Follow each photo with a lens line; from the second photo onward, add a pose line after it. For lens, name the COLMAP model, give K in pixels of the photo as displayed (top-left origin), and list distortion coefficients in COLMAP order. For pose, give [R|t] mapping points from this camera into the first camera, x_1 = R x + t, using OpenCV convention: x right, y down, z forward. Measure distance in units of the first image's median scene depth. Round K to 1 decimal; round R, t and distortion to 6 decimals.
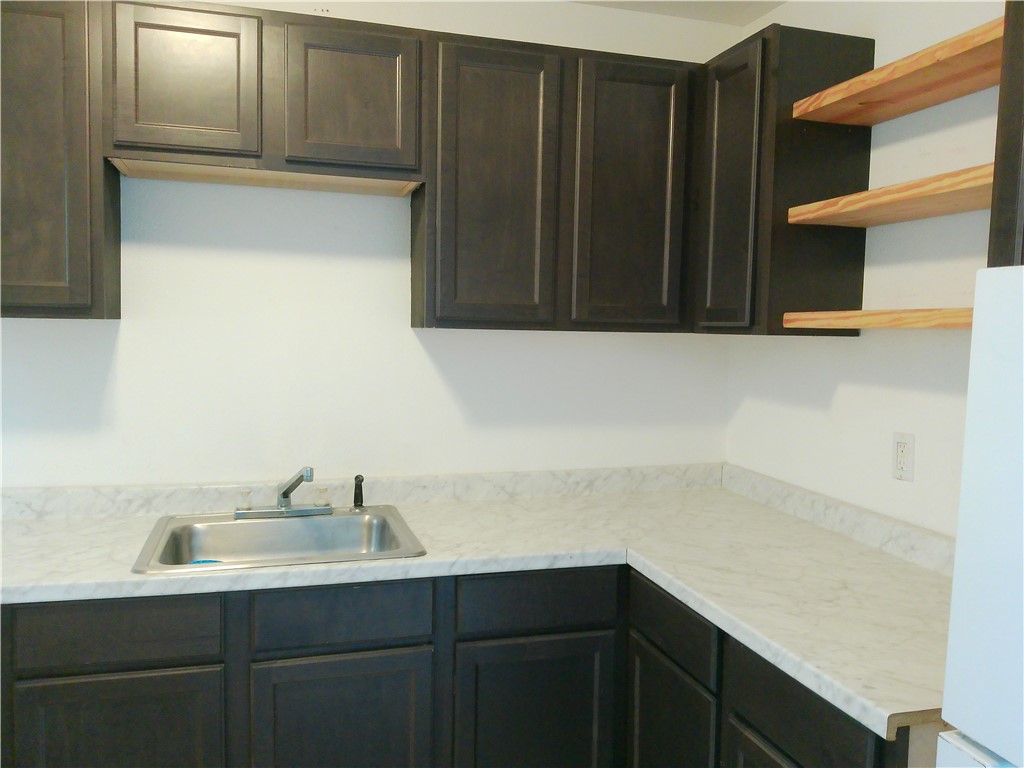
lens RADIAL K [[819.5, 0, 511.3], [0, 819.5, 381.3], [0, 0, 1]] dist [0.023735, -0.072676]
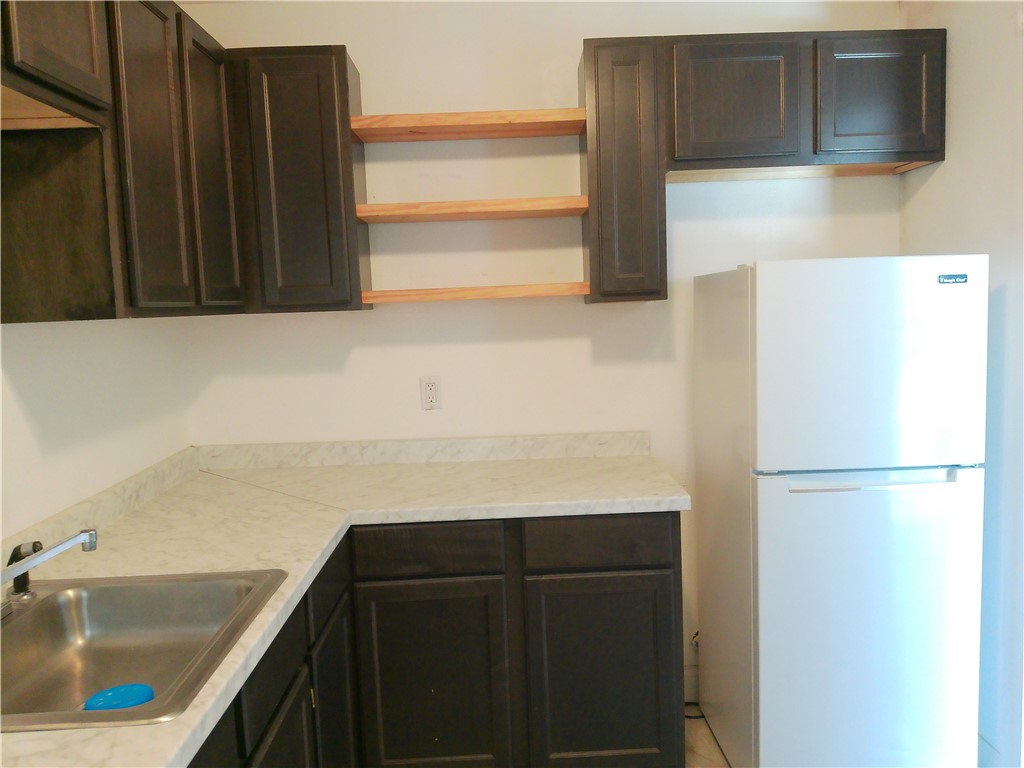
lens RADIAL K [[819.5, 0, 506.0], [0, 819.5, 391.8], [0, 0, 1]] dist [0.023735, -0.072676]
pose [[0.272156, -0.135868, 0.952613, -0.751580], [0.108953, 0.987966, 0.109783, -0.045031], [-0.956065, 0.073912, 0.283684, 0.445047]]
